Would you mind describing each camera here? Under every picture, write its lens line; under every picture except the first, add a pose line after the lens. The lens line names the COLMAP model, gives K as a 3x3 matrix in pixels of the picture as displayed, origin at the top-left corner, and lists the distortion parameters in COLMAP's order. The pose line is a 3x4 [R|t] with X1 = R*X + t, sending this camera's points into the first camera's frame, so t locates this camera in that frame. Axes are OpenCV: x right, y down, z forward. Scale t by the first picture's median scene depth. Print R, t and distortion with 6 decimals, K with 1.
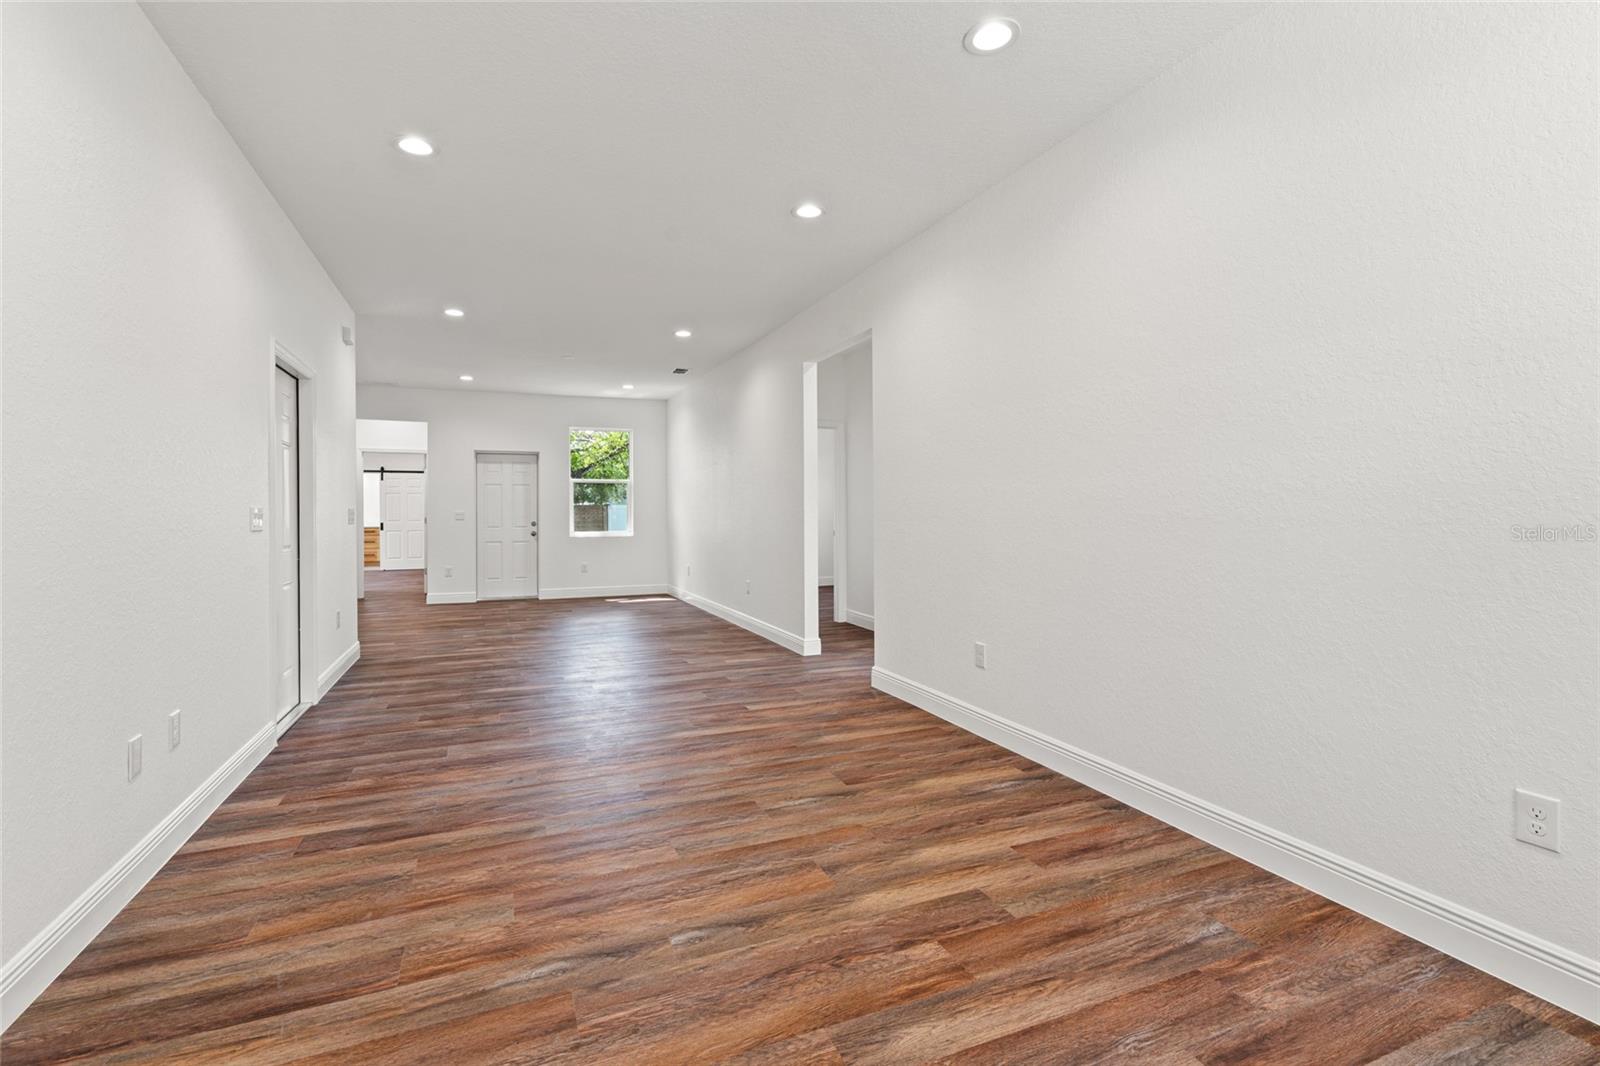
lens RADIAL K [[720.7, 0, 790.6], [0, 720.7, 518.6], [0, 0, 1]] dist [-0.000518, 0.001548]
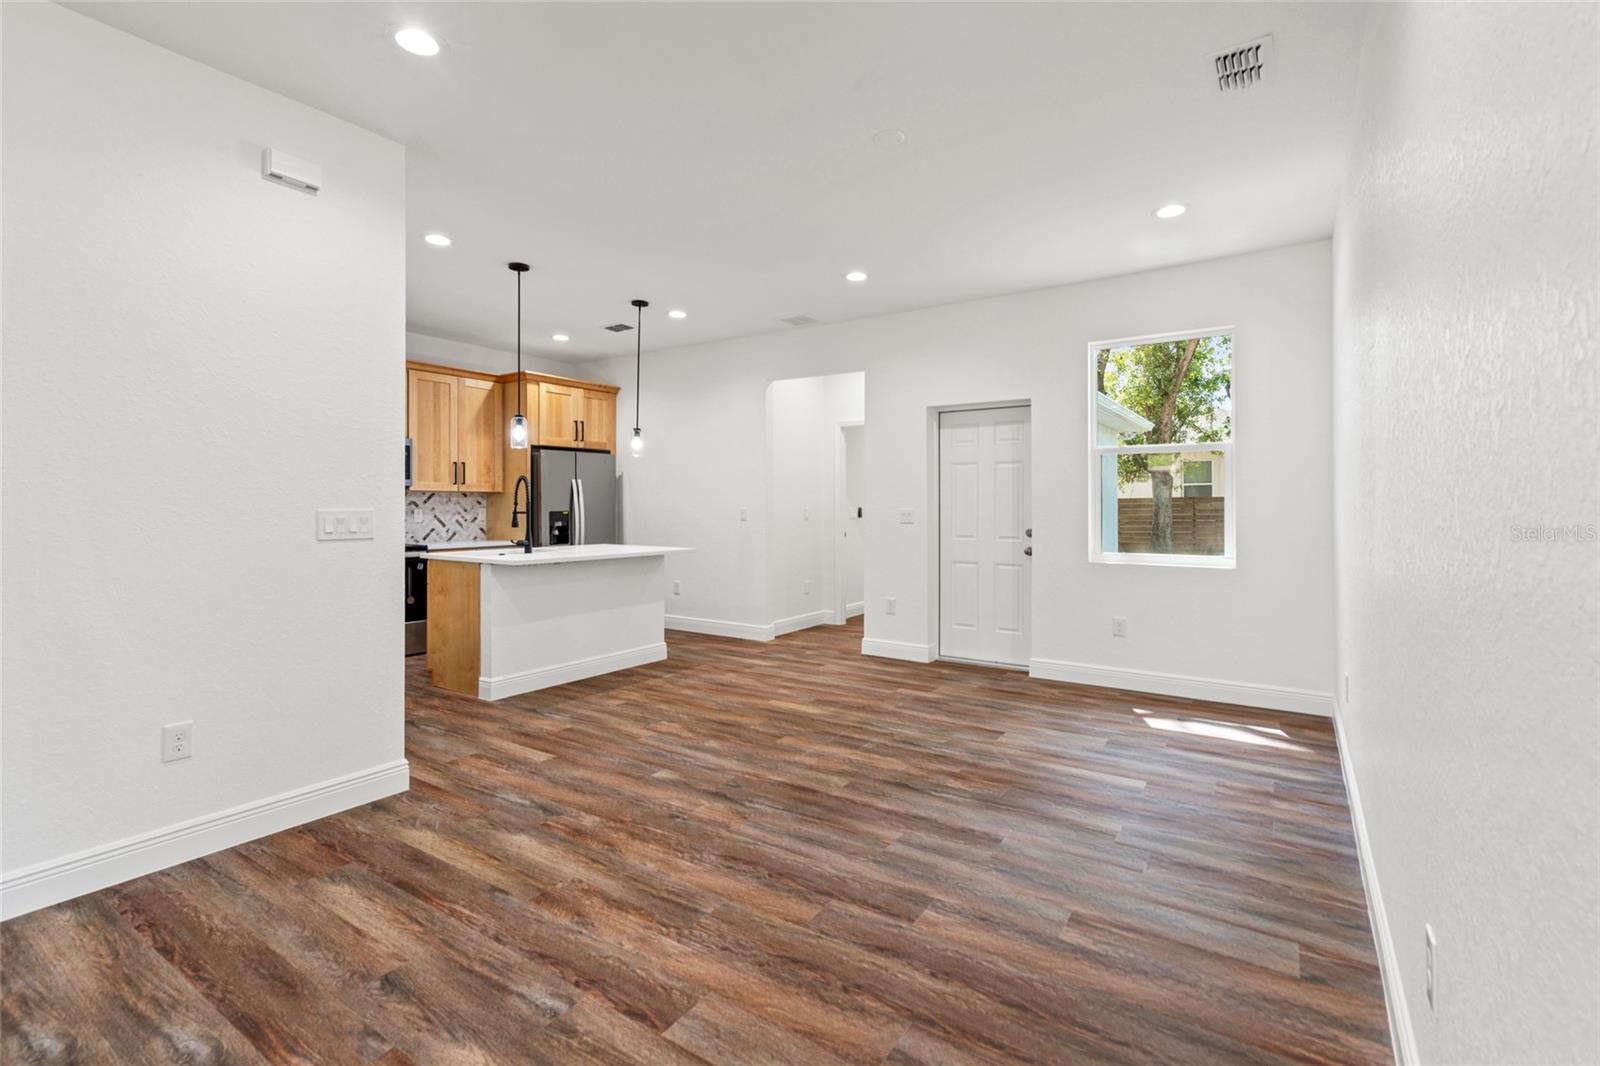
lens RADIAL K [[732.5, 0, 791.7], [0, 732.5, 505.9], [0, 0, 1]] dist [0.000678, 0.001119]
pose [[0.550172, 0.008823, -0.835004, 0.014651], [-0.012710, 0.999917, 0.002191, -0.046133], [0.834954, 0.009407, 0.550239, 2.089469]]
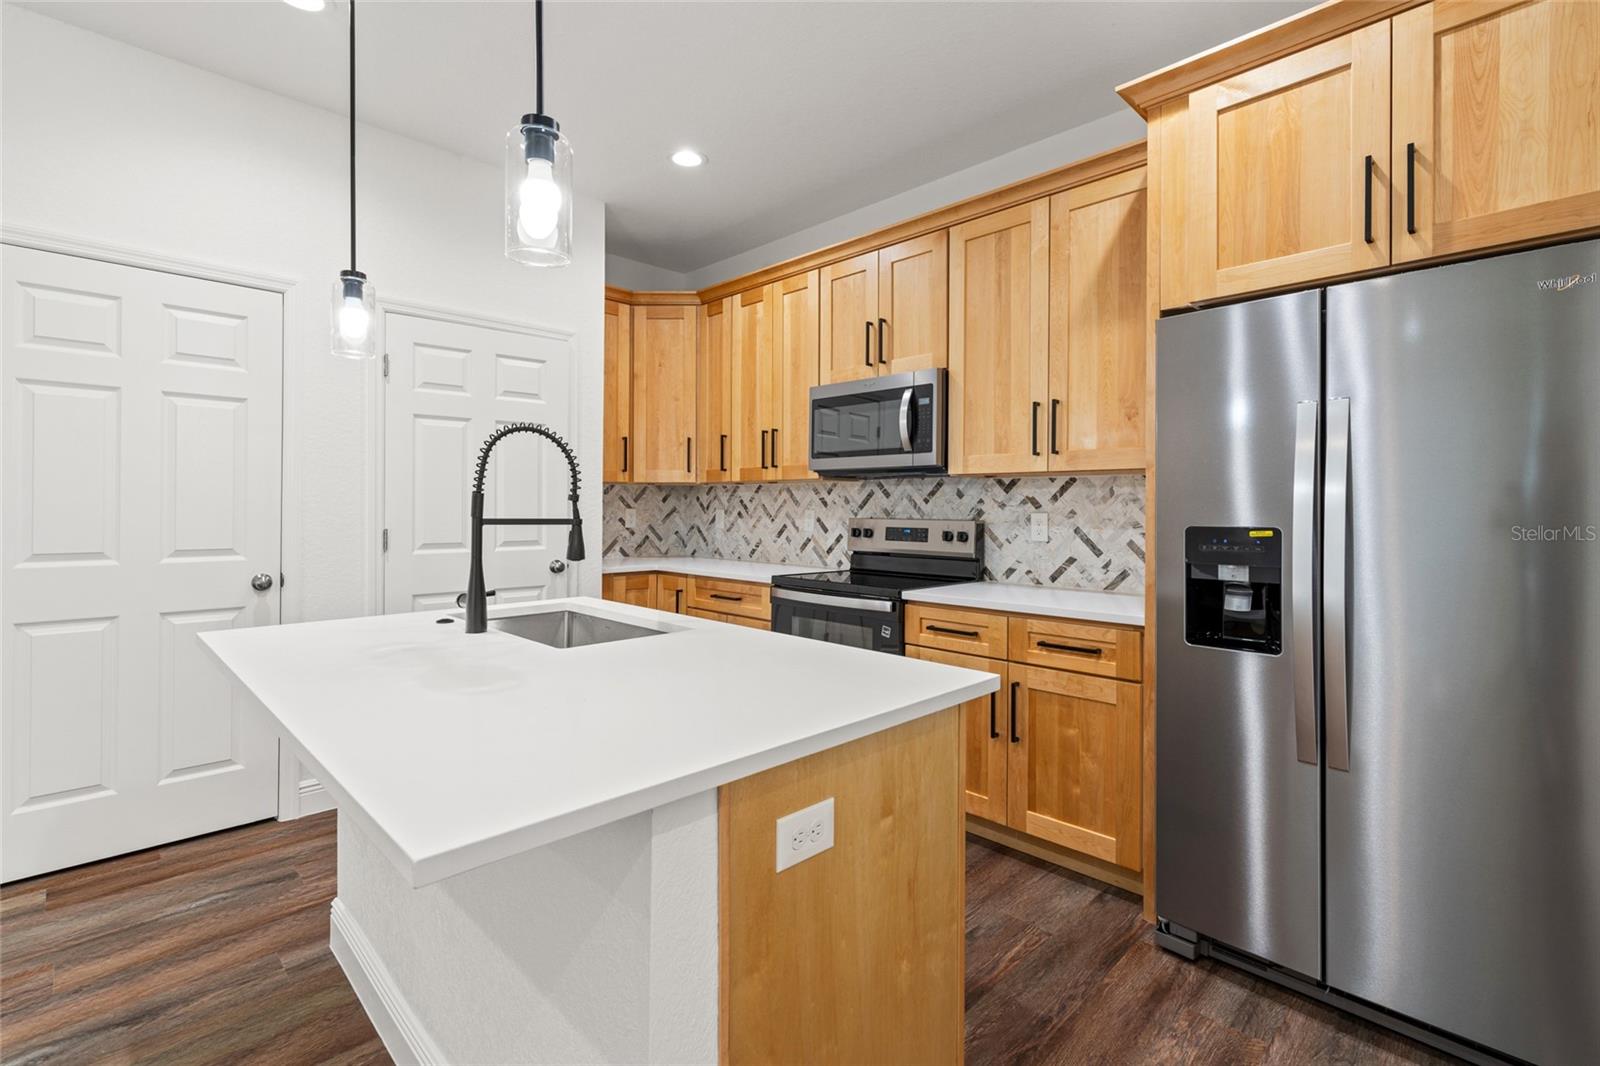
lens RADIAL K [[735.3, 0, 800.9], [0, 735.3, 503.7], [0, 0, 1]] dist [0.001092, 0.004326]
pose [[-0.924254, 0.001899, -0.381775, -2.004865], [-0.001746, 0.999956, 0.009203, -0.039232], [0.381775, 0.009172, -0.924210, 3.360193]]
